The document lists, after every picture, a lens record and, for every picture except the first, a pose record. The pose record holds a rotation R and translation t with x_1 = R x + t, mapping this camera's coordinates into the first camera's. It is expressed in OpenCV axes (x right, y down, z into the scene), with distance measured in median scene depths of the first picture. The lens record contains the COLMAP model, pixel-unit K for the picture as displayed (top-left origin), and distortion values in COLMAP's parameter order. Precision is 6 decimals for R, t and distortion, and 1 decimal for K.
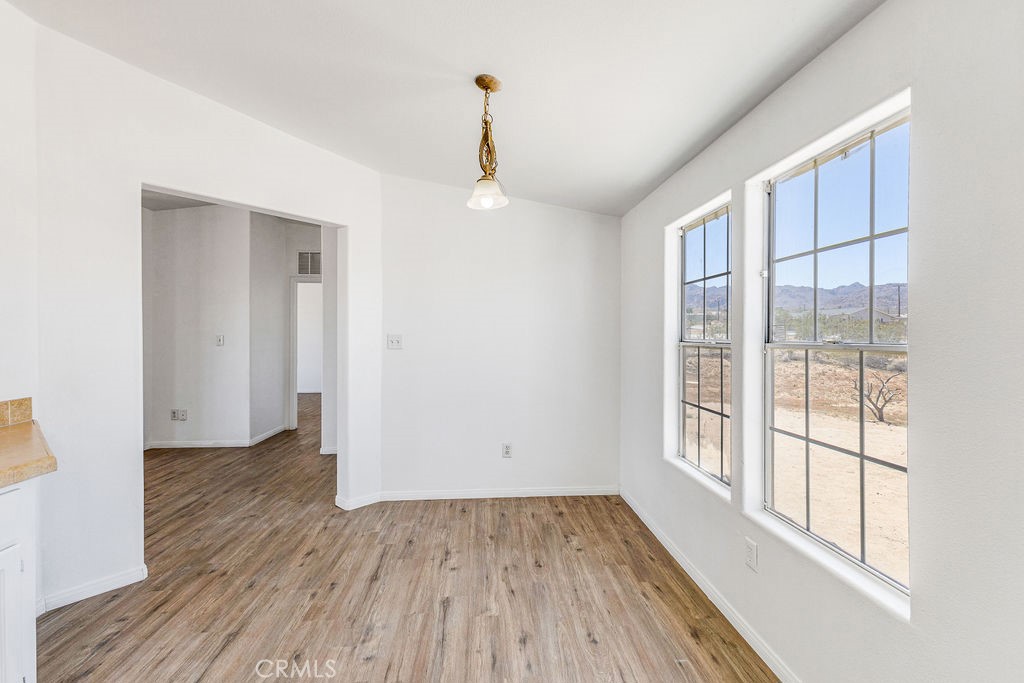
lens RADIAL K [[441.9, 0, 514.5], [0, 441.9, 335.4], [0, 0, 1]] dist [0.011060, -0.001155]
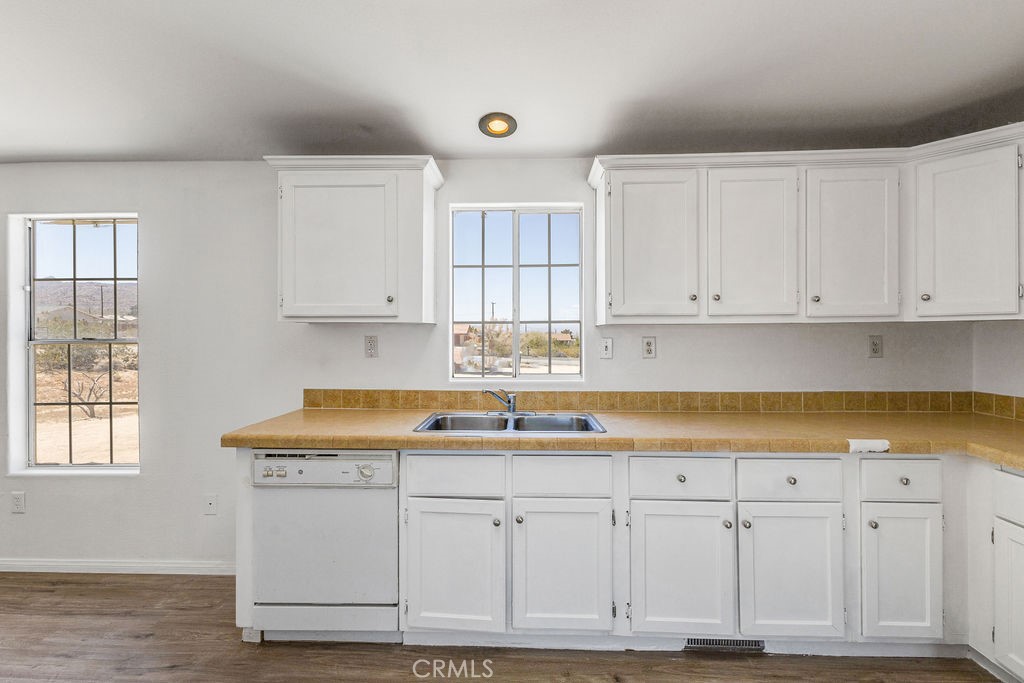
lens RADIAL K [[443.2, 0, 515.0], [0, 443.2, 335.3], [0, 0, 1]] dist [0.010582, -0.003554]
pose [[0.111348, -0.004723, 0.993770, -0.447462], [0.008140, 0.999959, 0.003841, 0.005301], [-0.993748, 0.007662, 0.111382, -0.443053]]
